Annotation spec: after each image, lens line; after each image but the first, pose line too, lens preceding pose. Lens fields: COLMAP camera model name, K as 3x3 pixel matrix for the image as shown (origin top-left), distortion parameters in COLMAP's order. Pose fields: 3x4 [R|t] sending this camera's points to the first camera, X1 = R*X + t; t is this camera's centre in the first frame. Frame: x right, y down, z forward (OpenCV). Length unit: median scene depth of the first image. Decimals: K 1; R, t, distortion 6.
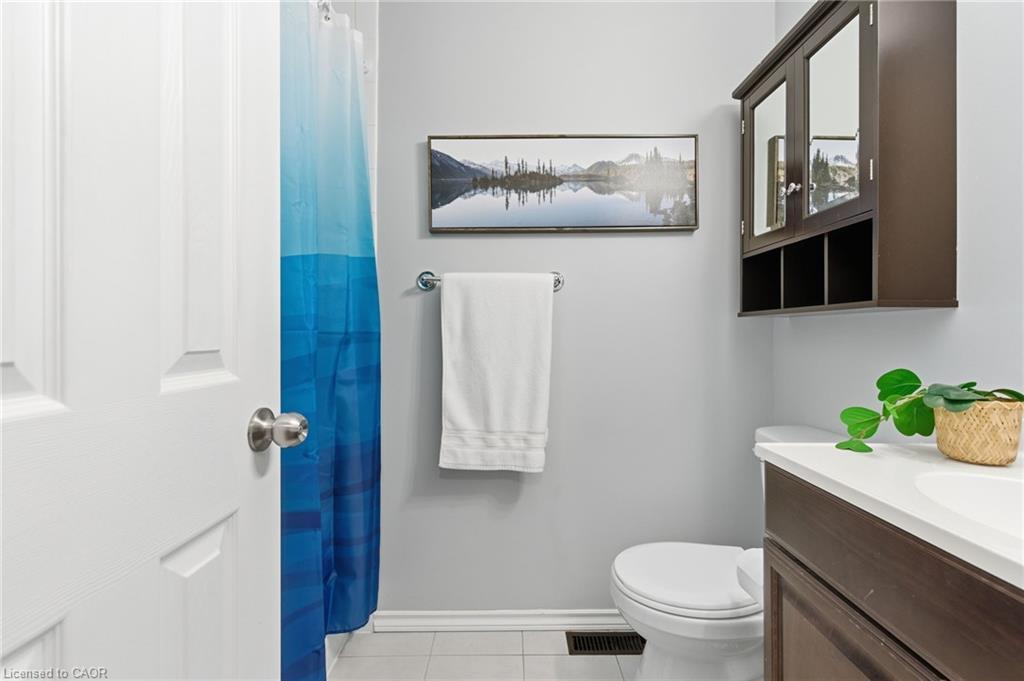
lens RADIAL K [[475.6, 0, 513.7], [0, 475.6, 330.6], [0, 0, 1]] dist [0.003457, -0.000239]
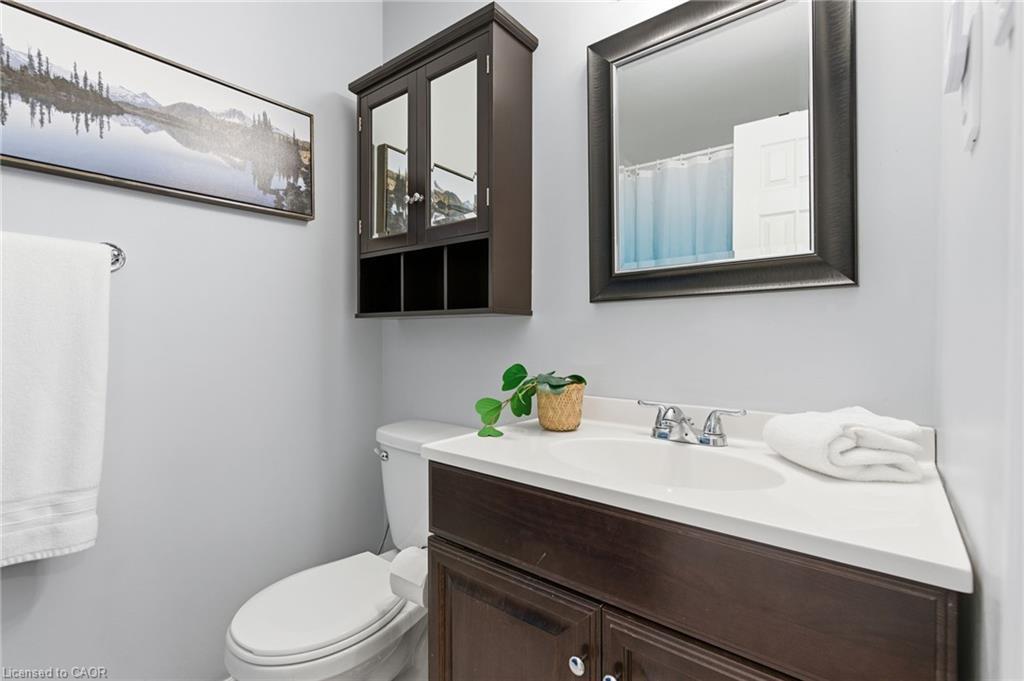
lens RADIAL K [[469.4, 0, 512.0], [0, 469.4, 340.5], [0, 0, 1]] dist [0.005281, -0.001150]
pose [[0.622051, -0.010359, 0.782908, -0.086318], [-0.004841, 0.999842, 0.017076, -0.000643], [-0.782962, -0.014413, 0.621903, 0.148744]]
